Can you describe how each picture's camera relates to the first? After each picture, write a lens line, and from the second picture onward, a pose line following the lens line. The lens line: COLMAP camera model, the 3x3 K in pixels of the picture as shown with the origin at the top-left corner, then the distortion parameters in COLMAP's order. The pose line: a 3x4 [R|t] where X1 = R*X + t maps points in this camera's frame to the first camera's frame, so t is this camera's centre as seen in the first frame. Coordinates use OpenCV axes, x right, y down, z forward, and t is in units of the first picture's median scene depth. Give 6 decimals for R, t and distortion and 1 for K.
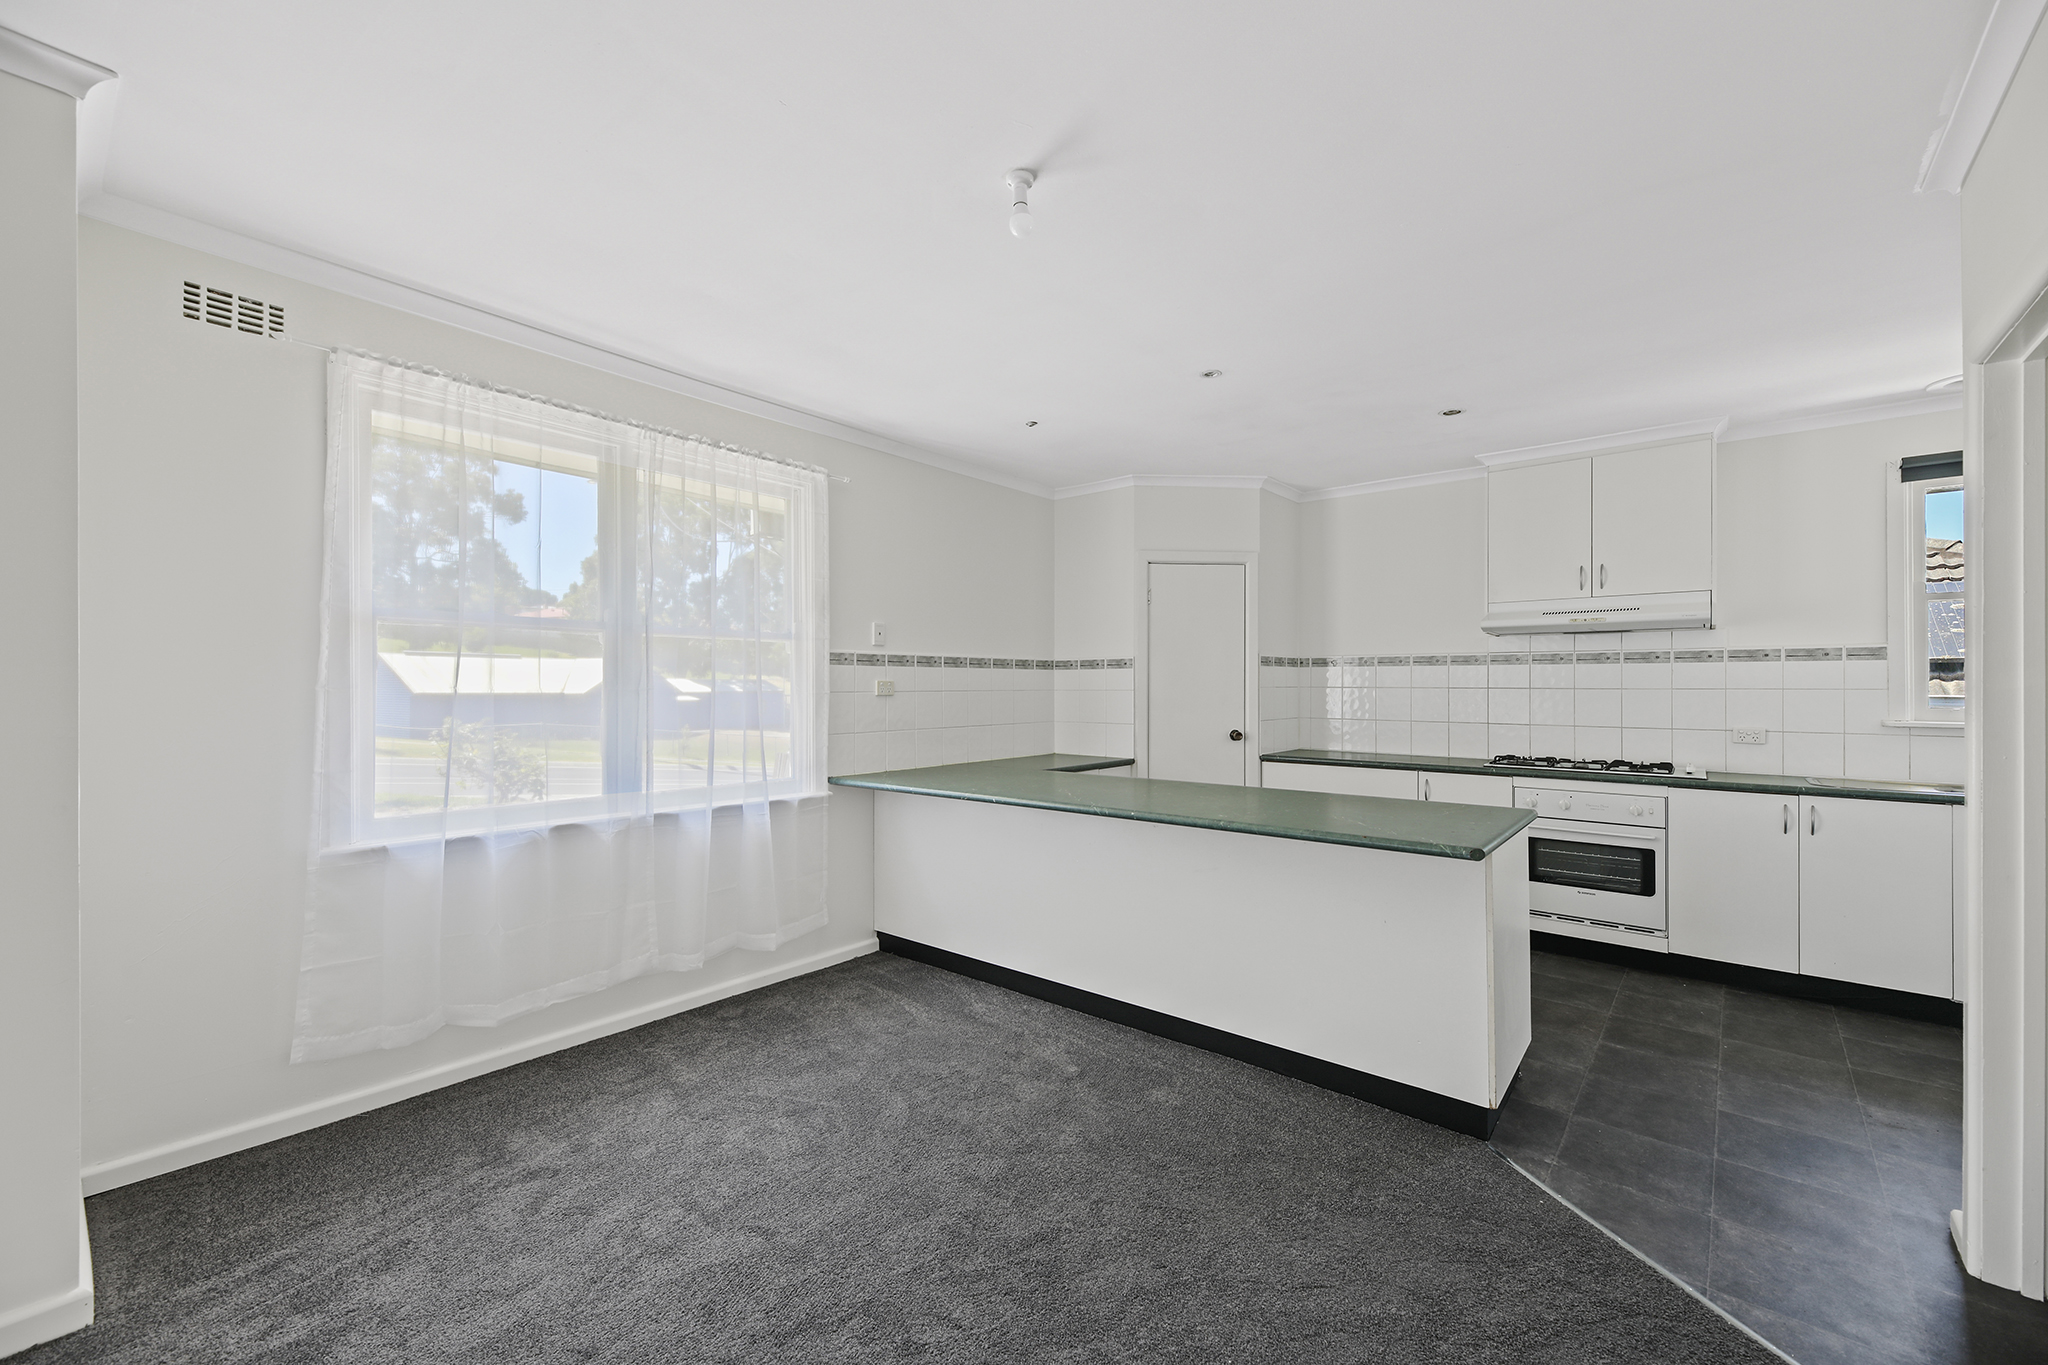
lens RADIAL K [[820.7, 0, 1039.7], [0, 820.7, 680.4], [0, 0, 1]] dist [0.001265, -0.000067]
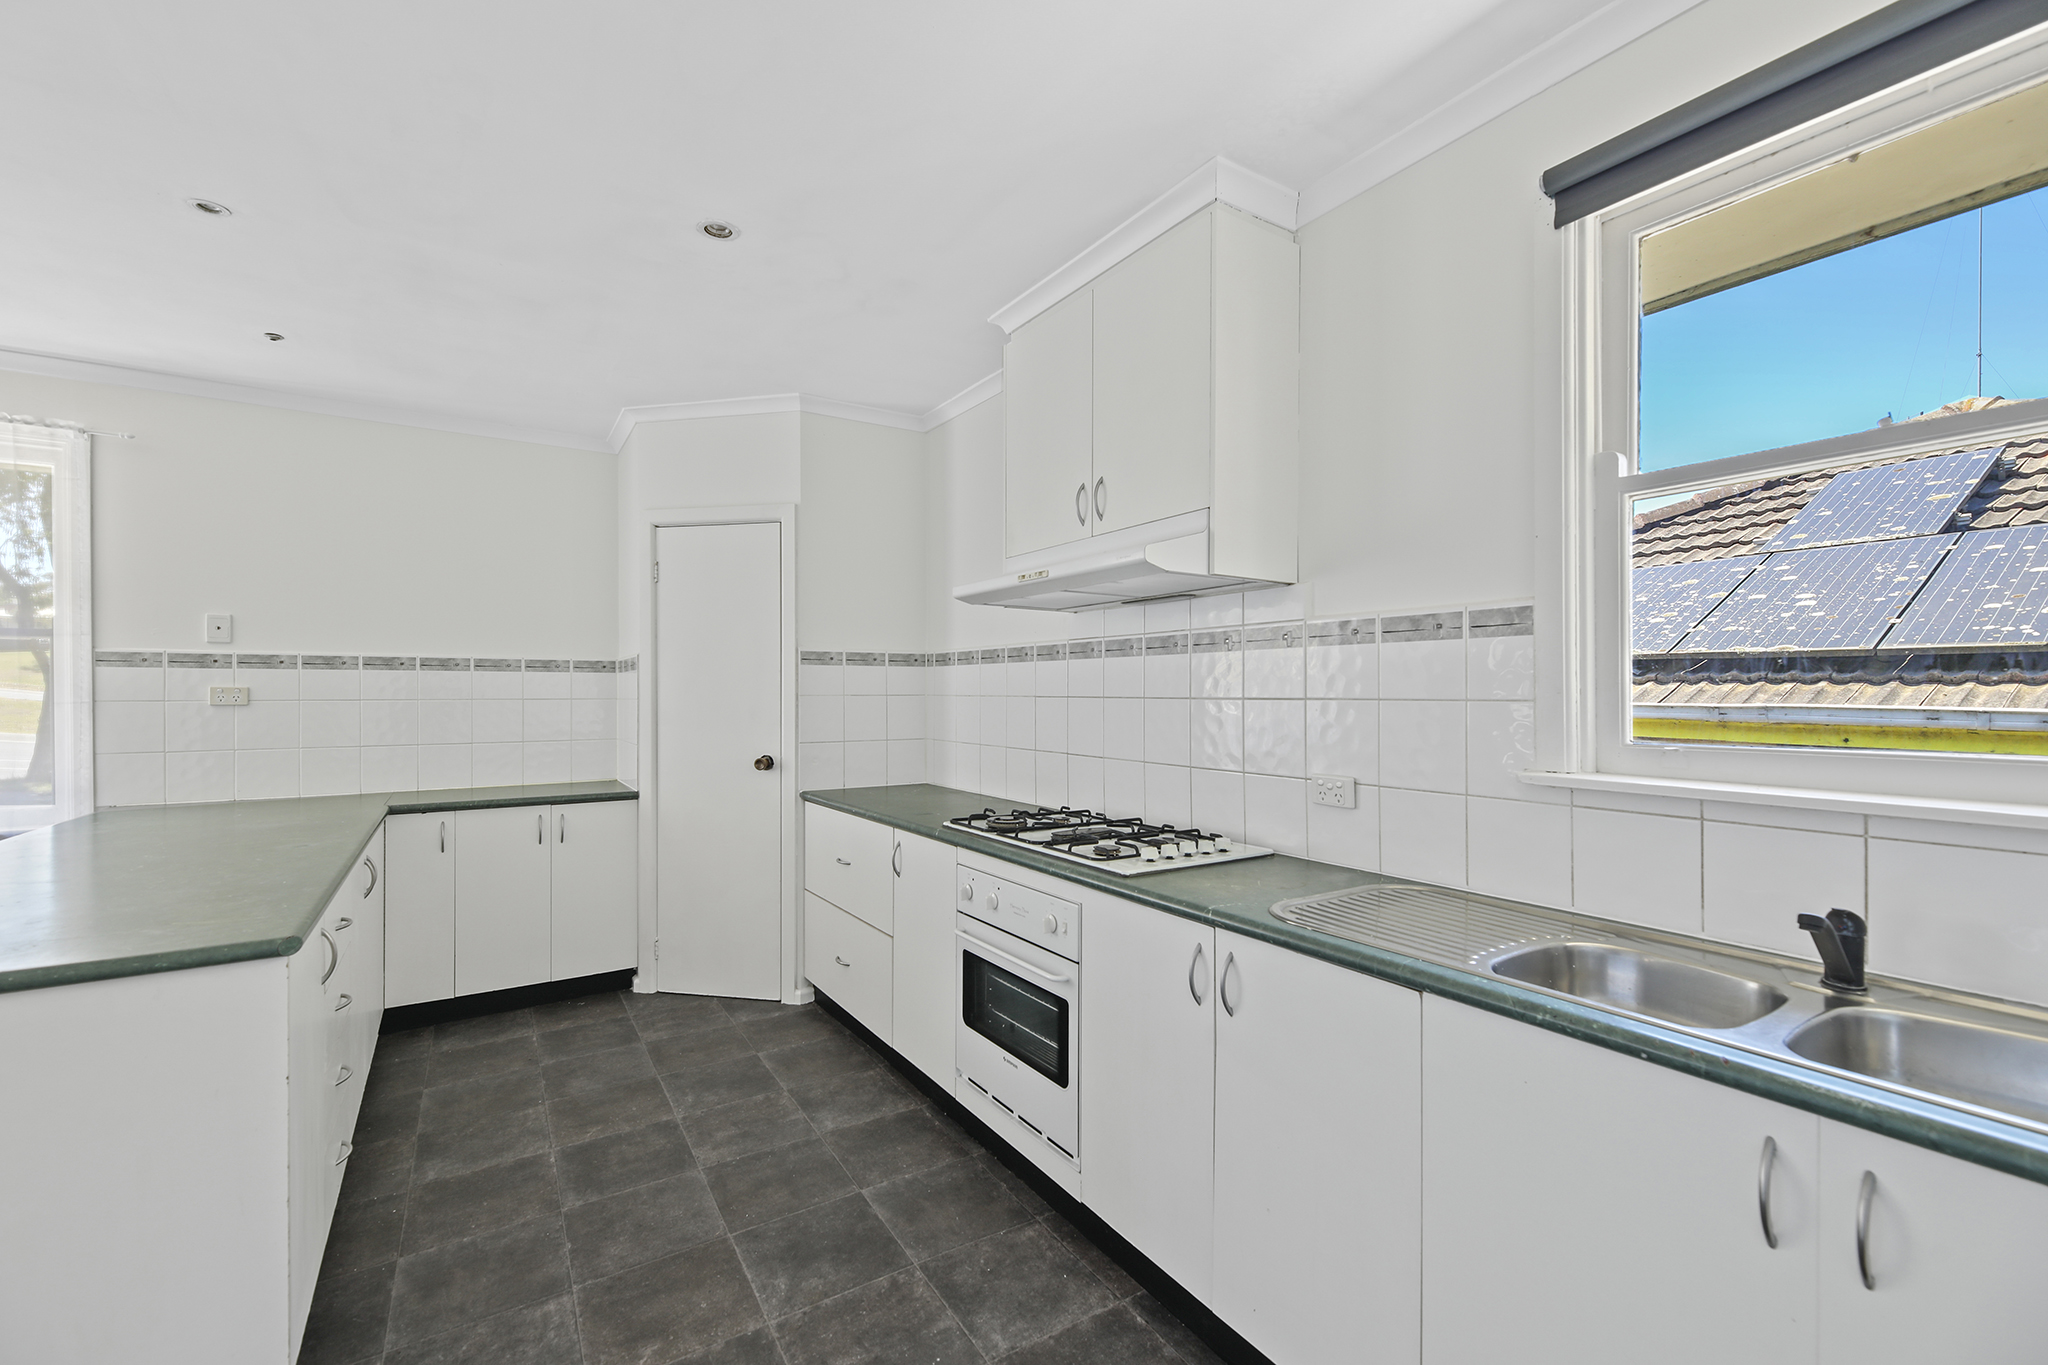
lens RADIAL K [[870.9, 0, 1026.6], [0, 870.9, 694.2], [0, 0, 1]] dist [0.029198, -0.000139]
pose [[0.954035, 0.000185, -0.299696, 0.806926], [0.002184, 0.999969, 0.007571, 0.002655], [0.299688, -0.007877, 0.954005, 0.409461]]
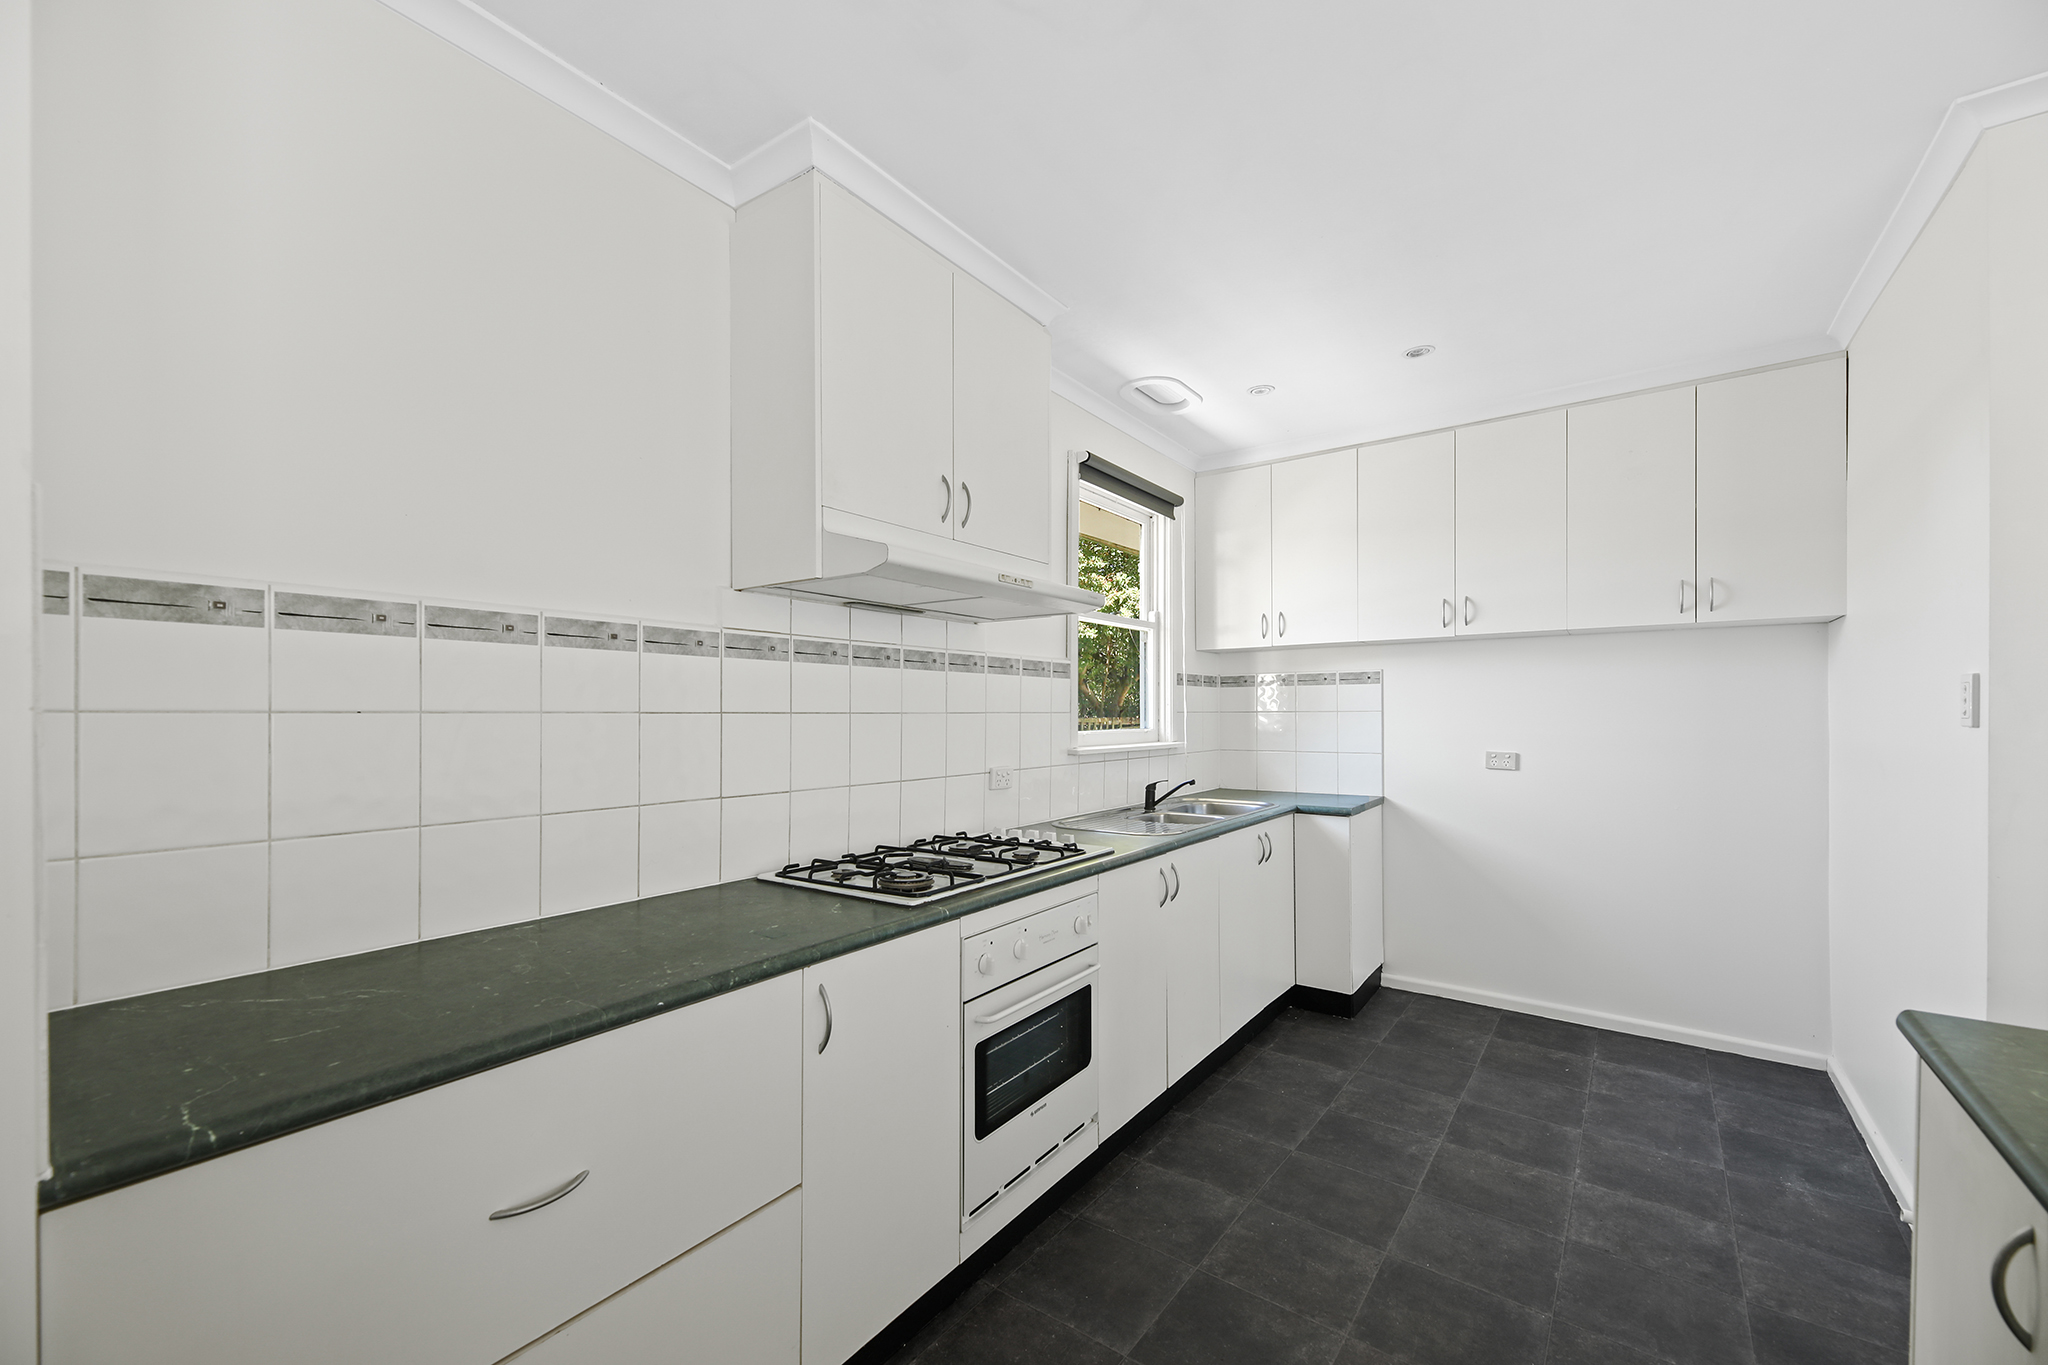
lens RADIAL K [[853.3, 0, 999.5], [0, 853.3, 706.3], [0, 0, 1]] dist [0.030457, 0.000061]
pose [[-0.063109, -0.003018, 0.998002, 0.119950], [-0.016179, 0.999867, 0.002000, 0.003344], [-0.997875, -0.016020, -0.063149, 1.001630]]
